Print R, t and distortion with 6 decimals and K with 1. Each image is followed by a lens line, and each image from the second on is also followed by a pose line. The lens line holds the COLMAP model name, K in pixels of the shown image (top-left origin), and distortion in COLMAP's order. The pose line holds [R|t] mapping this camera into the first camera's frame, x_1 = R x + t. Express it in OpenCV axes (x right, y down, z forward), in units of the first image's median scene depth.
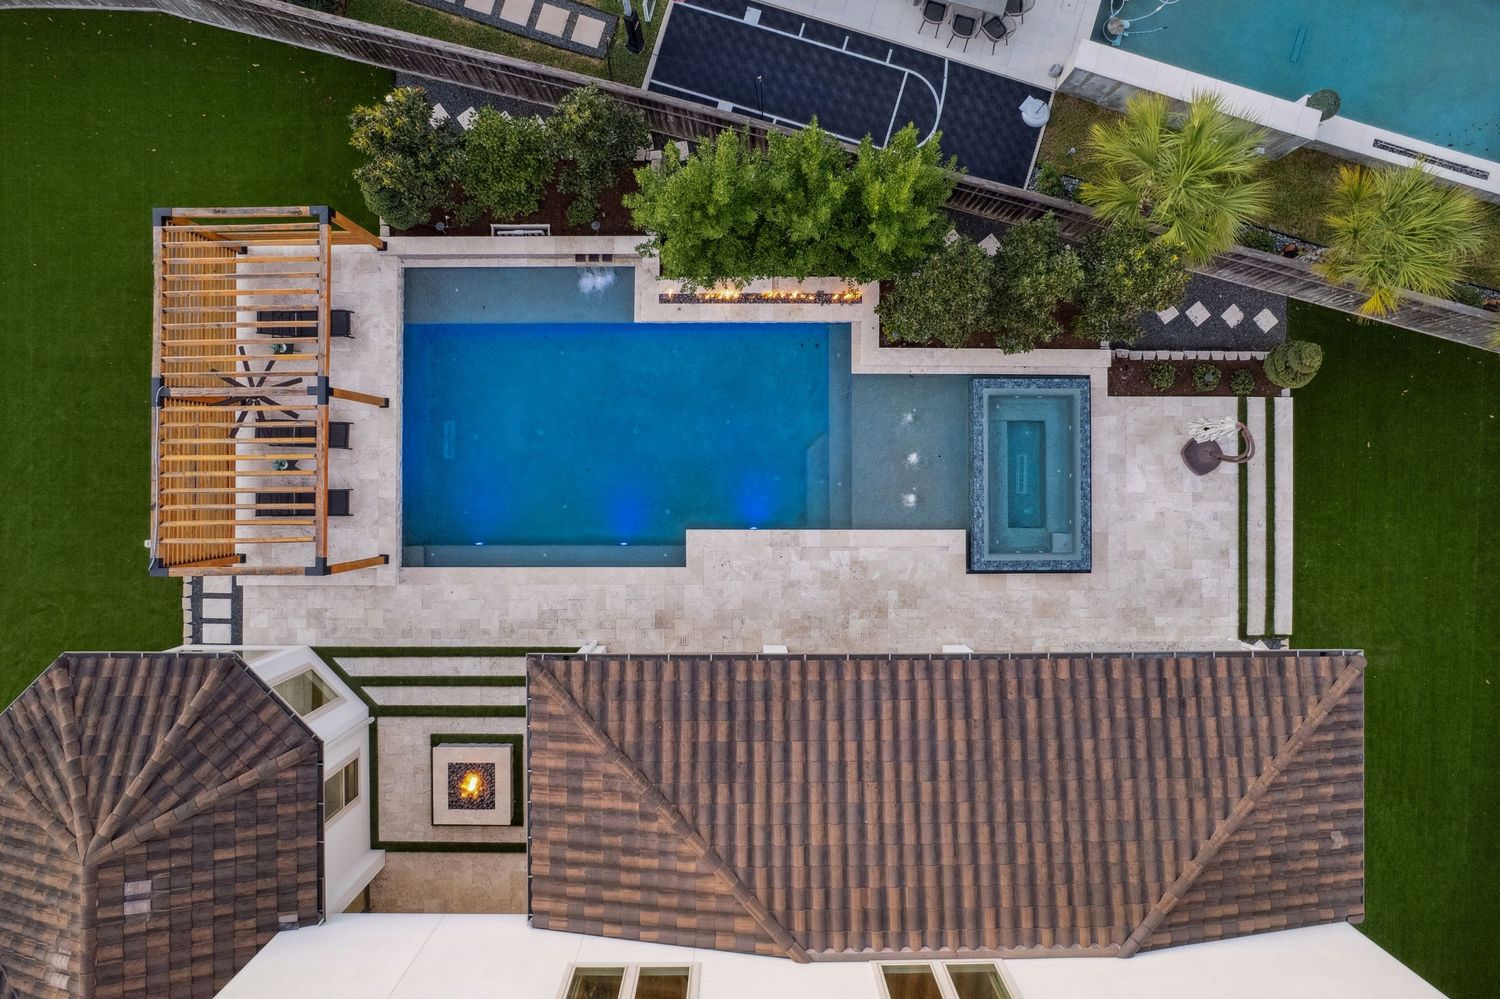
lens RADIAL K [[949.6, 0, 751.2], [0, 949.6, 499.6], [0, 0, 1]] dist [-0.015391, 0.008596]
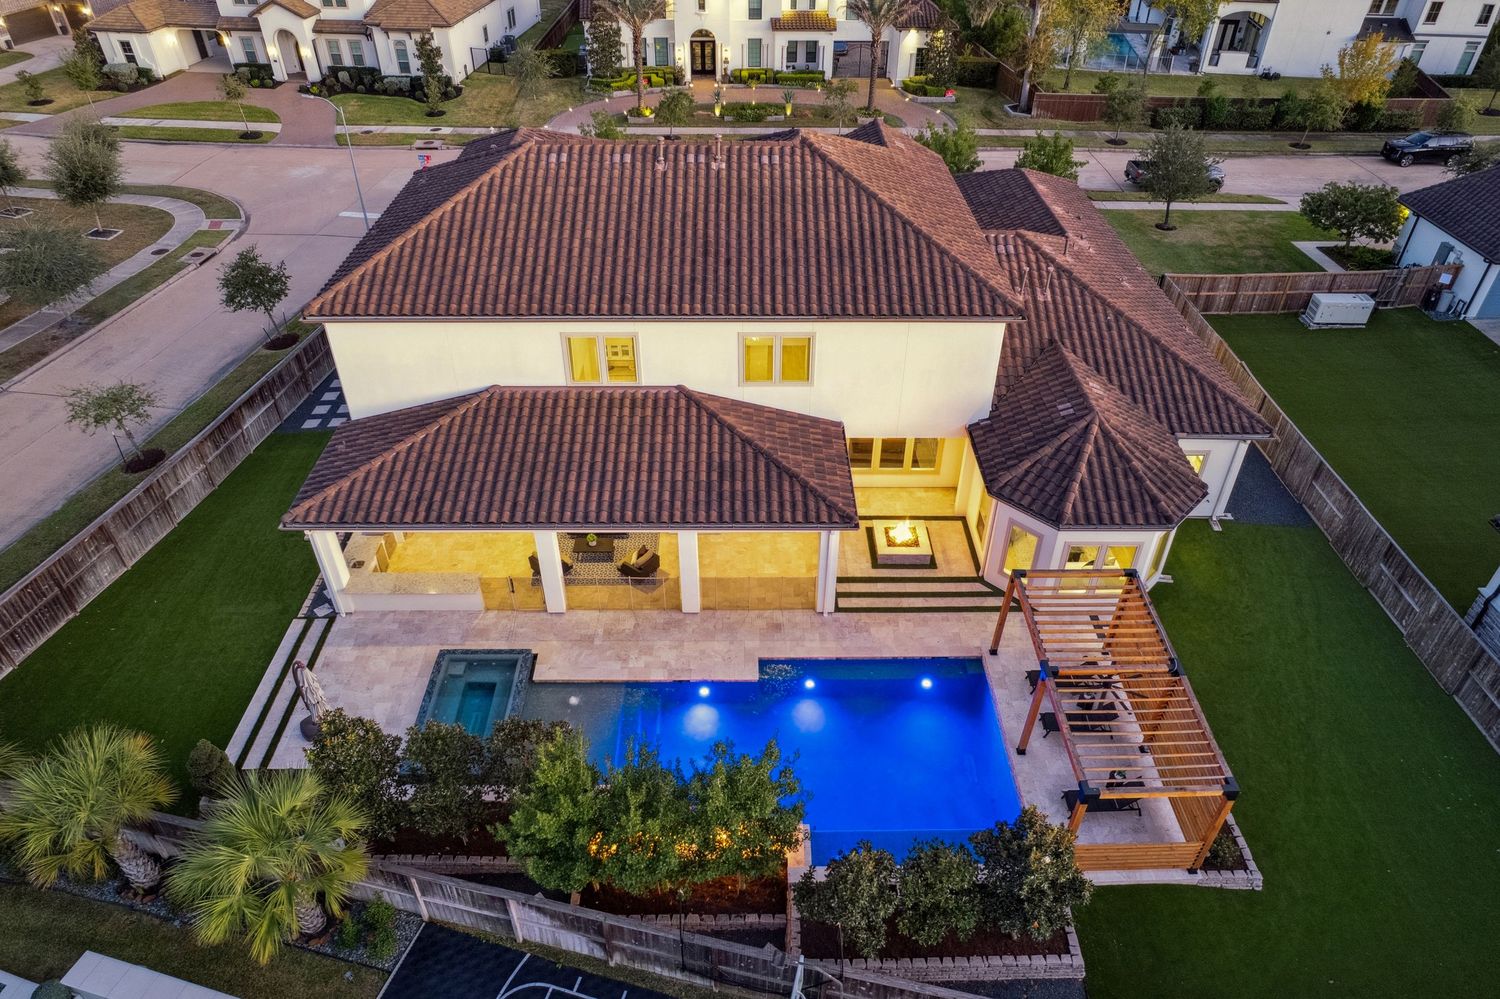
lens RADIAL K [[949.6, 0, 753.1], [0, 949.6, 499.0], [0, 0, 1]] dist [-0.015391, 0.008596]
pose [[-0.999789, -0.005804, -0.019711, -0.043704], [-0.011914, -0.617803, 0.786243, -0.987074], [-0.016741, 0.786312, 0.617603, 0.066452]]
